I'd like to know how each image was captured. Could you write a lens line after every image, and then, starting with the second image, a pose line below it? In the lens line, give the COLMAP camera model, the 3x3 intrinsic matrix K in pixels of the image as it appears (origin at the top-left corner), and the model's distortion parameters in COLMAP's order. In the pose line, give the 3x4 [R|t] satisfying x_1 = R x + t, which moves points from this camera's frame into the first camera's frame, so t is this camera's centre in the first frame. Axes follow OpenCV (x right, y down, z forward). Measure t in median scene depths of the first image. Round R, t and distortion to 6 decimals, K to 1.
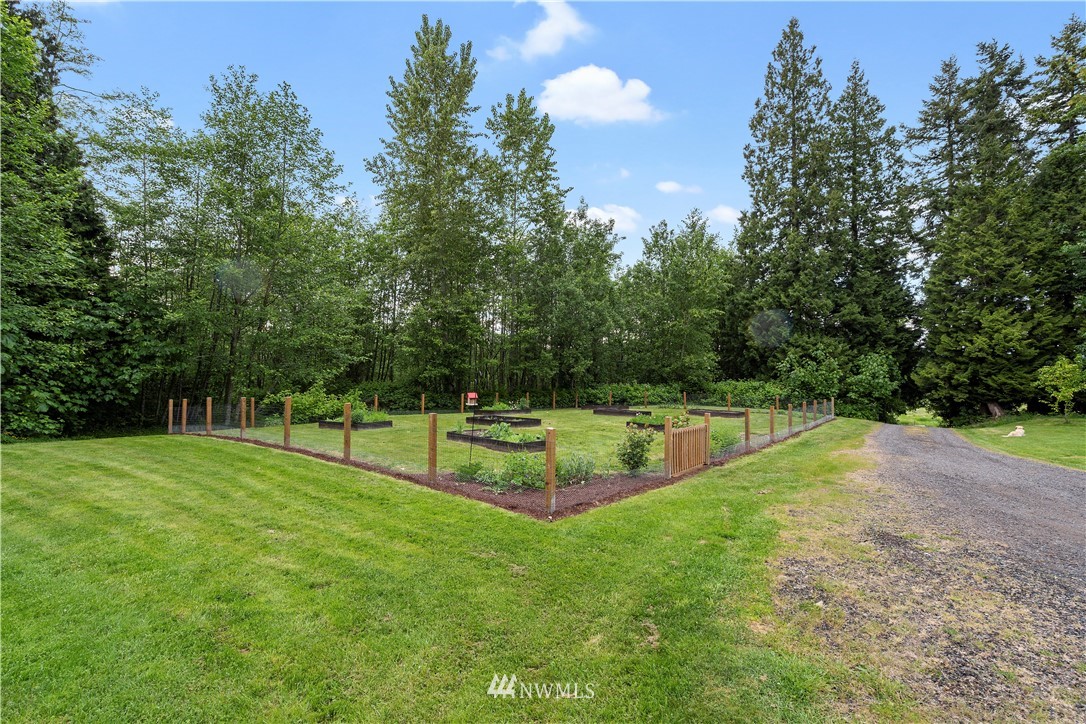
lens RADIAL K [[488.9, 0, 543.0], [0, 488.9, 362.0], [0, 0, 1]] dist [-0.002604, 0.001057]
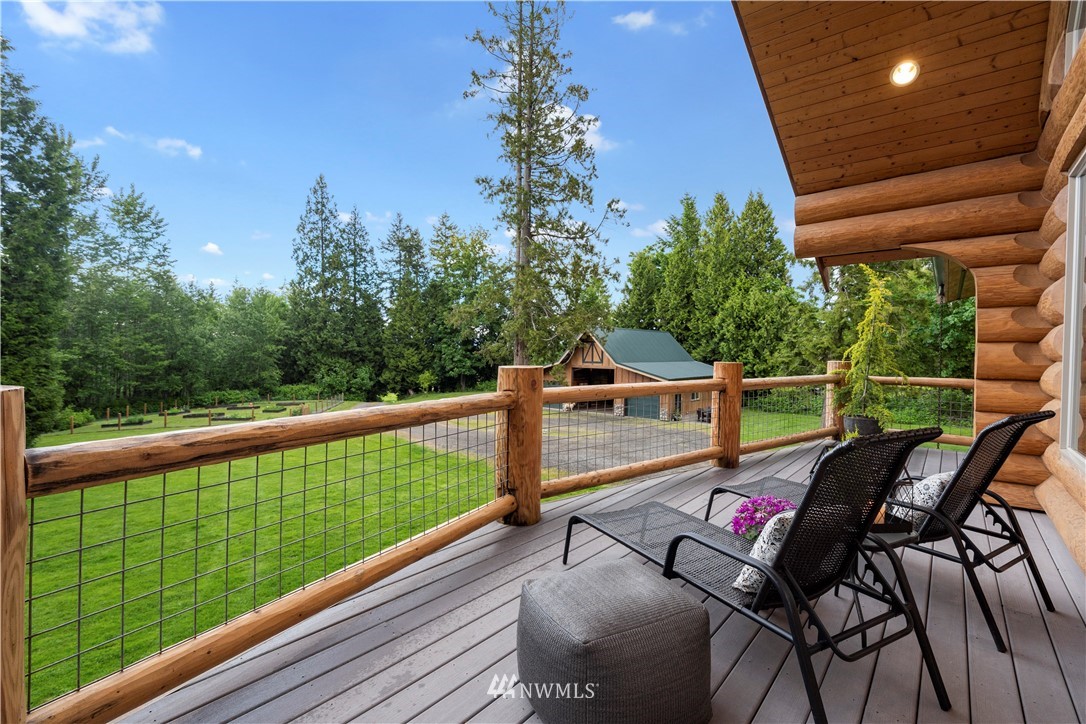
lens RADIAL K [[488.9, 0, 543.0], [0, 488.9, 362.0], [0, 0, 1]] dist [-0.002604, 0.001057]
pose [[0.612644, -0.019092, 0.790128, -0.435011], [-0.002067, 0.999666, 0.025759, -0.090844], [-0.790356, -0.017414, 0.612400, -0.778739]]
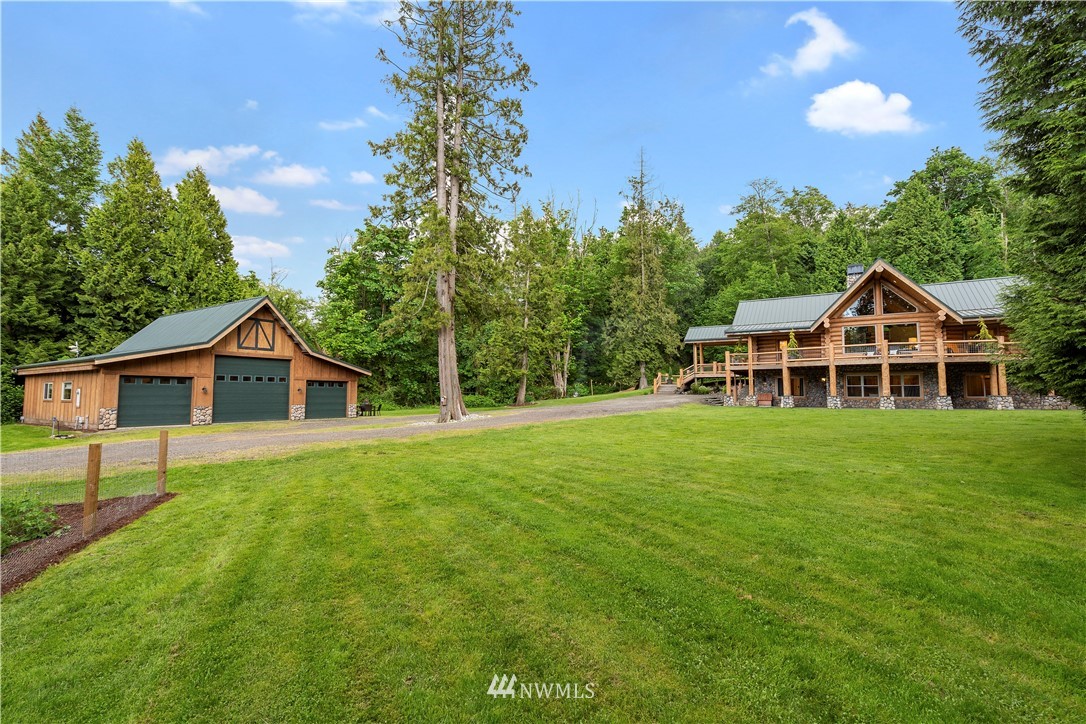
lens RADIAL K [[488.9, 0, 543.0], [0, 488.9, 362.0], [0, 0, 1]] dist [-0.002604, 0.001057]
pose [[-0.877352, 0.021234, 0.479377, -0.251189], [-0.008529, 0.998173, -0.059823, 0.003041], [-0.479771, -0.056575, -0.875568, 0.285884]]
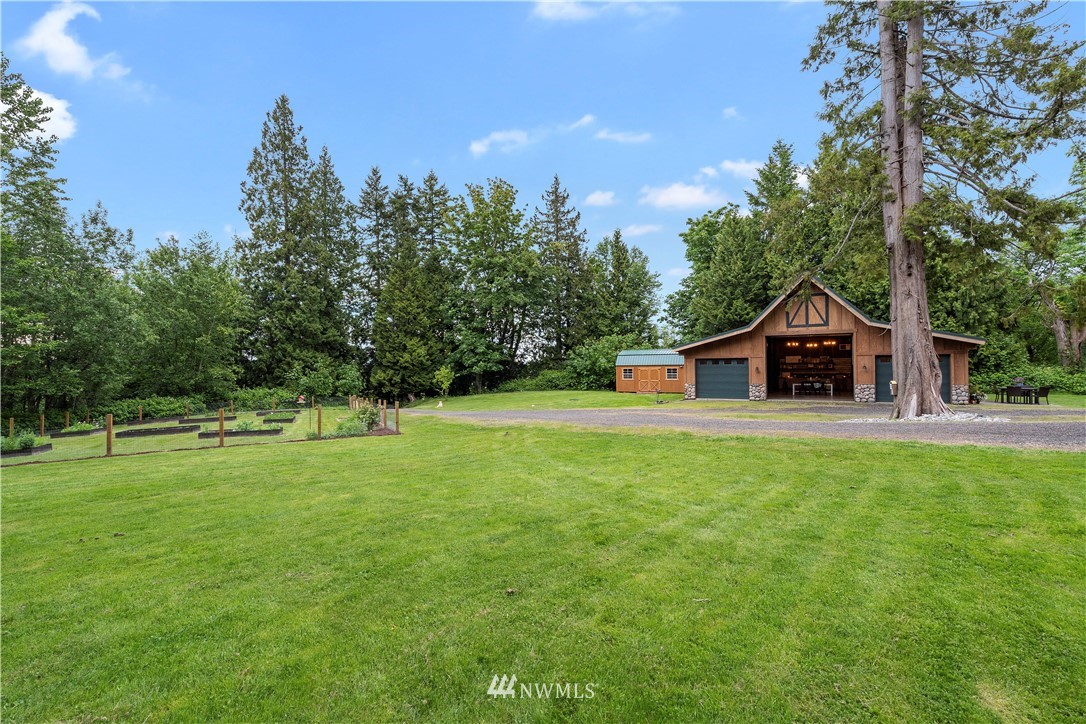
lens RADIAL K [[488.9, 0, 543.0], [0, 488.9, 362.0], [0, 0, 1]] dist [-0.002604, 0.001057]
pose [[0.453701, -0.007407, 0.891123, -0.335322], [0.018858, 0.999821, -0.001291, -0.011671], [-0.890954, 0.017391, 0.453760, -0.155613]]
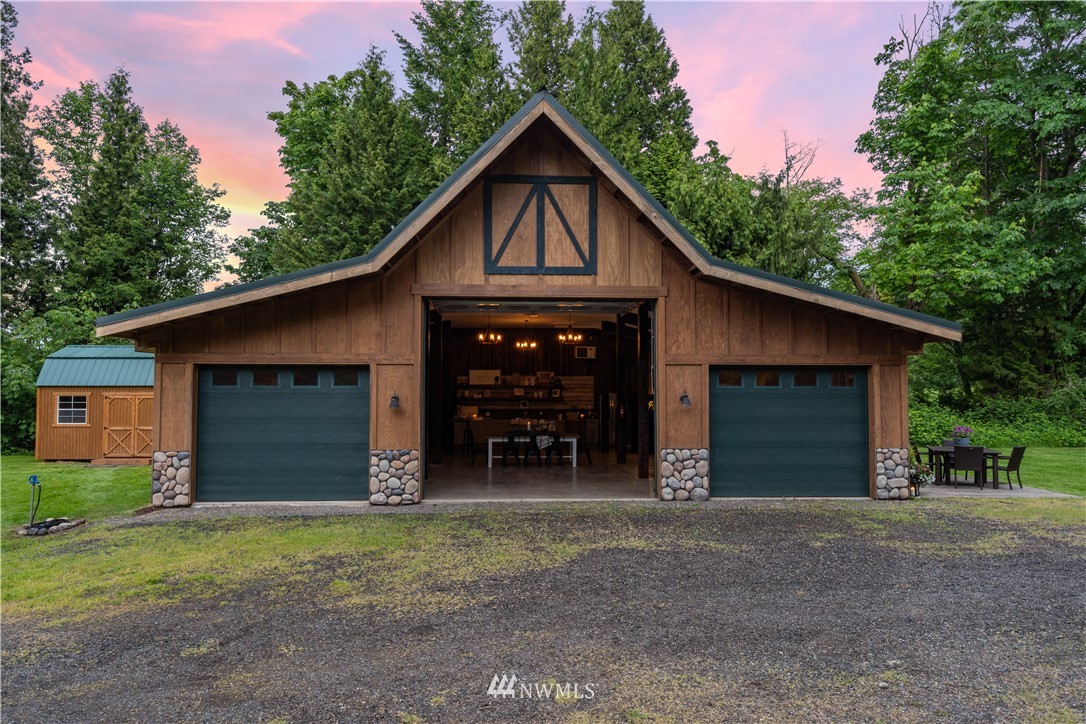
lens RADIAL K [[703.9, 0, 543.0], [0, 703.9, 362.0], [0, 0, 1]] dist [0.001688, -0.001151]
pose [[-0.110628, 0.026306, 0.993514, 0.171092], [0.001265, 0.999653, -0.026328, -0.005225], [-0.993861, -0.001656, -0.110622, -0.139491]]
